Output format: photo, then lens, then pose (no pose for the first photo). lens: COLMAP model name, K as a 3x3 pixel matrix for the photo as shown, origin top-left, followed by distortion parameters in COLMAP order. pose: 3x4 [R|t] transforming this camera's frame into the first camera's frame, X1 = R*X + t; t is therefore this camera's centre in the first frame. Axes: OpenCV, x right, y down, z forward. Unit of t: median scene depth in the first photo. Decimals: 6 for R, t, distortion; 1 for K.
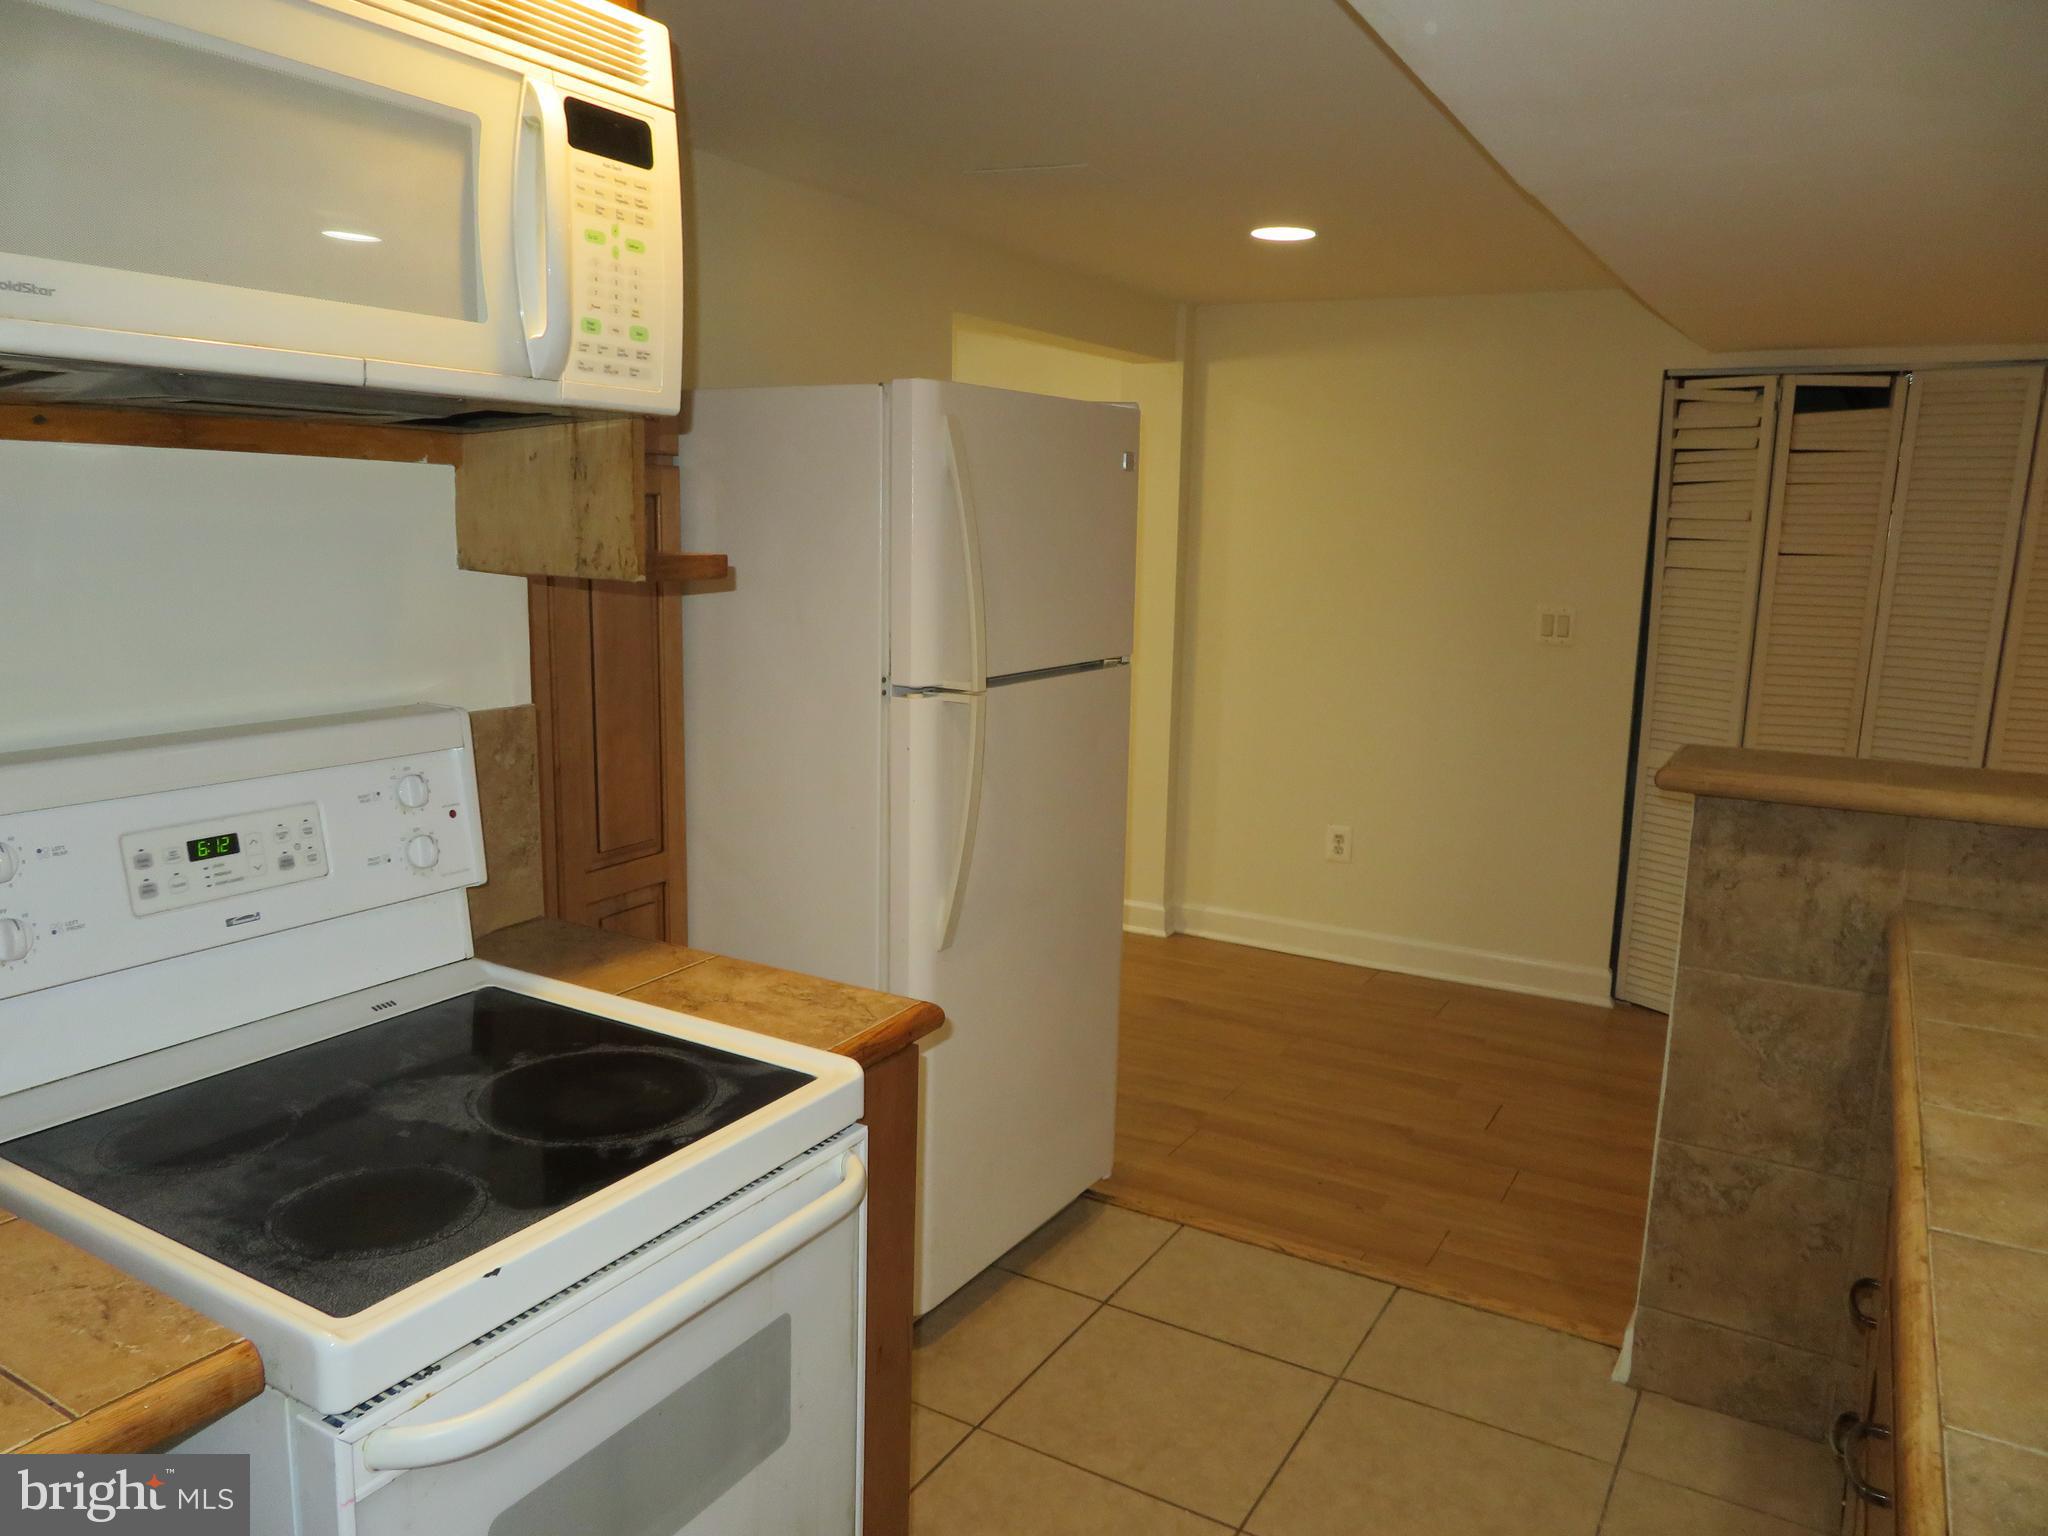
lens RADIAL K [[1455.3, 0, 1008.7], [0, 1455.3, 761.5], [0, 0, 1]] dist [-0.013272, 0.002185]
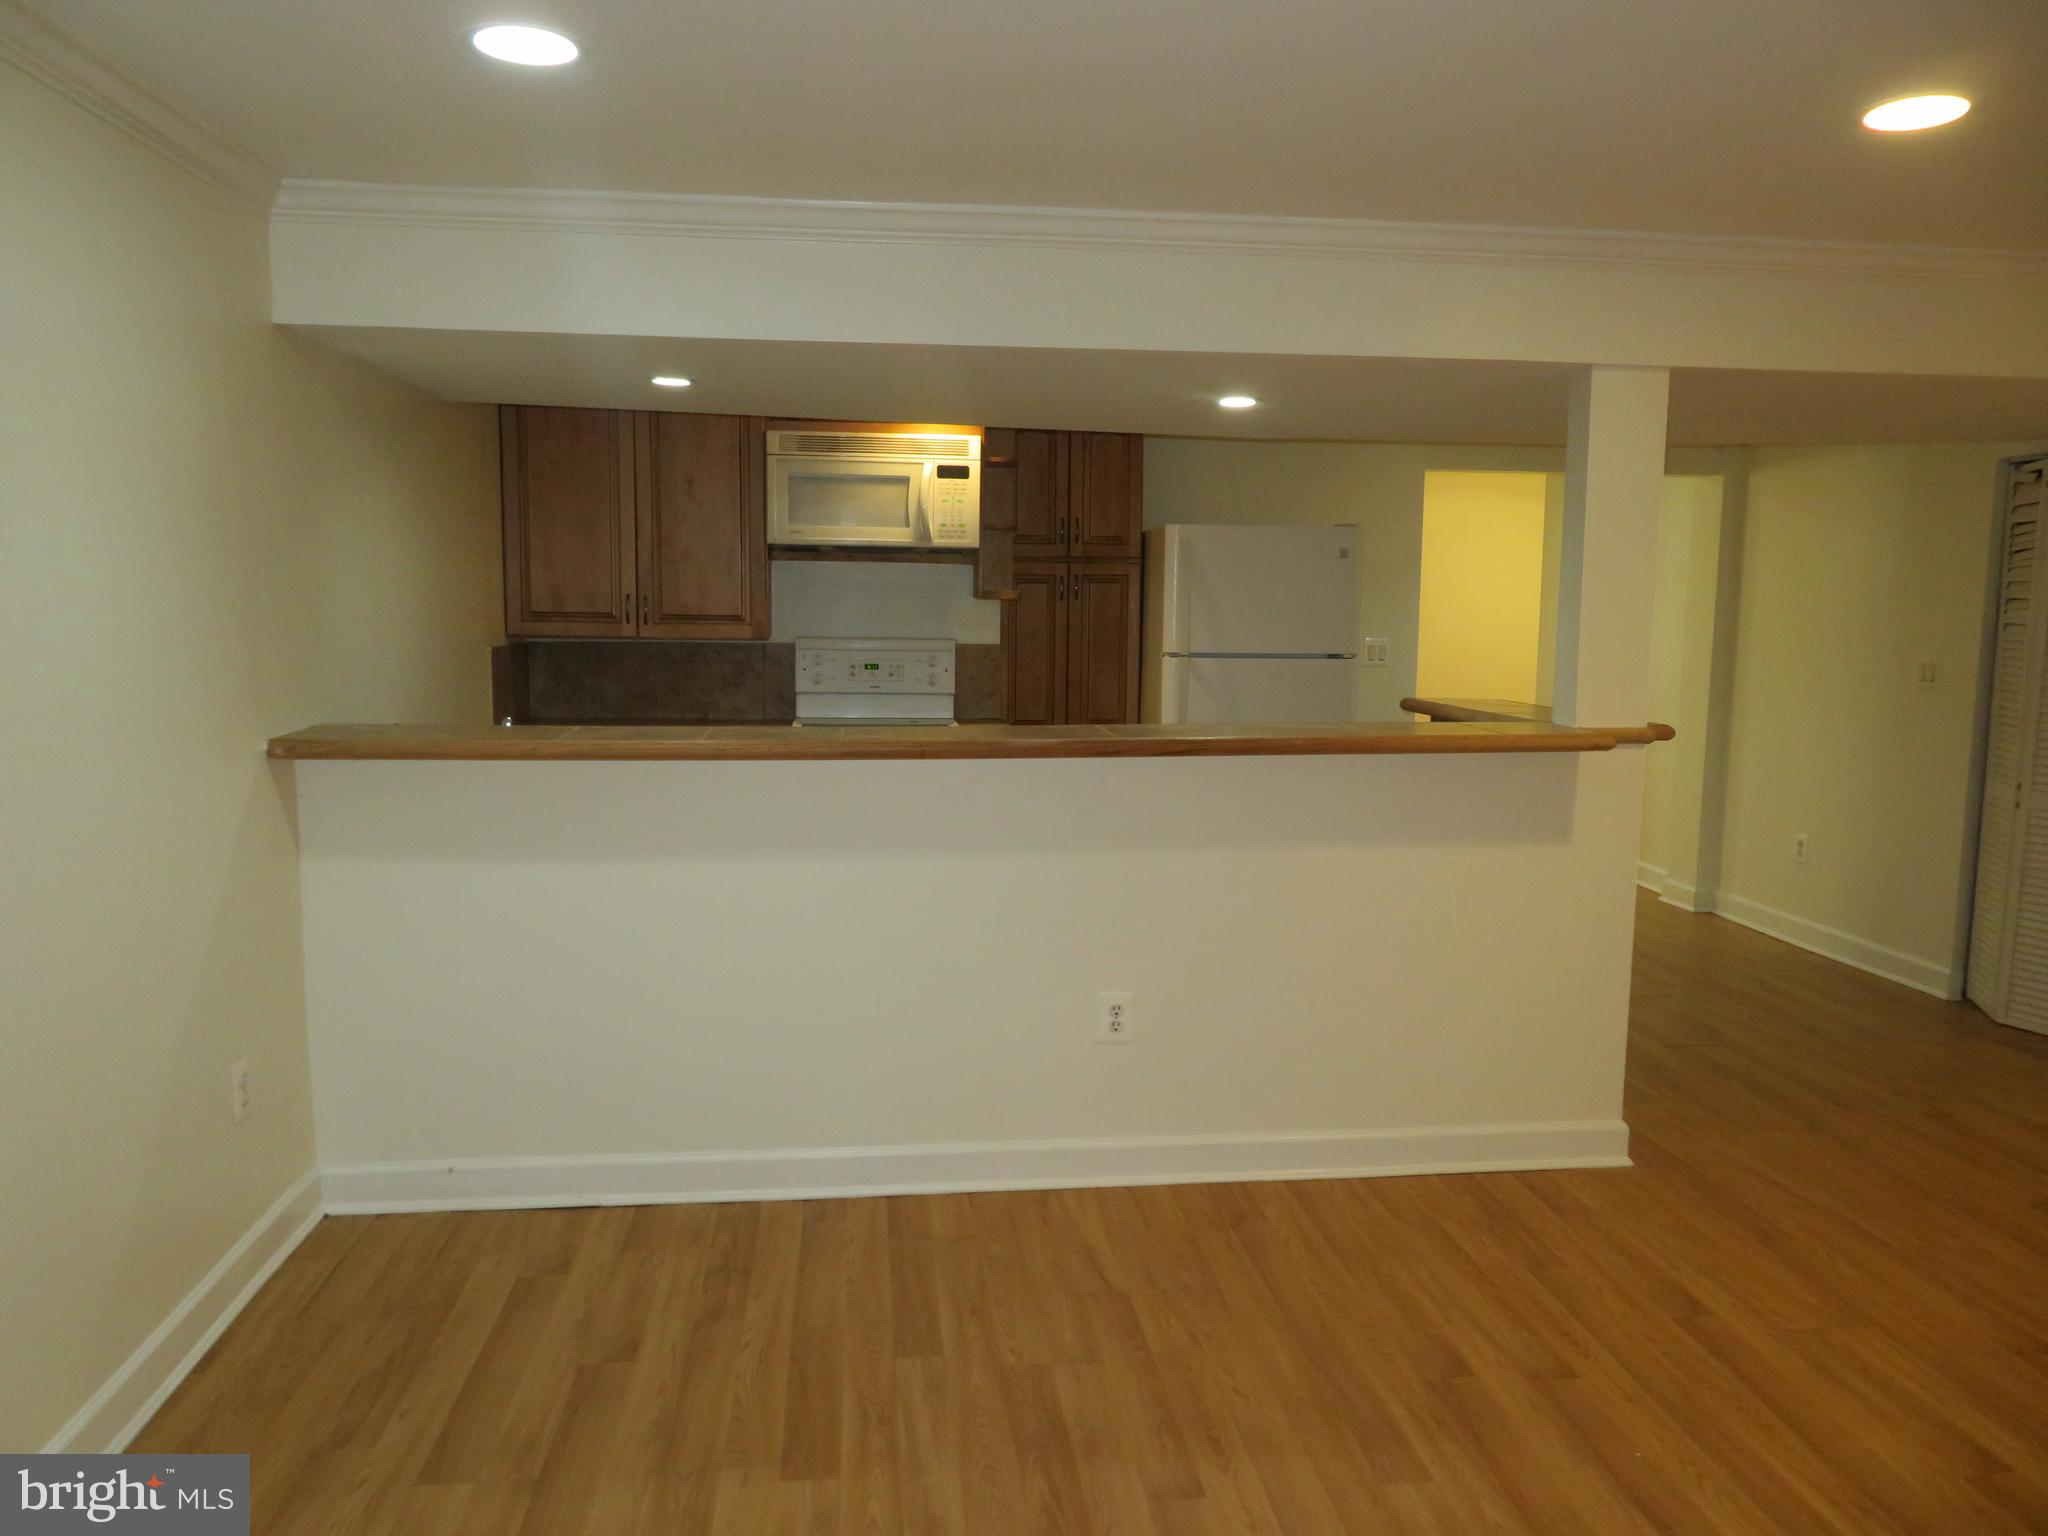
lens RADIAL K [[1455.3, 0, 1024.8], [0, 1455.3, 767.1], [0, 0, 1]] dist [-0.013272, 0.002185]
pose [[0.607210, 0.078223, -0.790682, 2.637862], [-0.134630, 0.990881, -0.005361, 0.276927], [0.783053, 0.109705, 0.612204, -0.952062]]
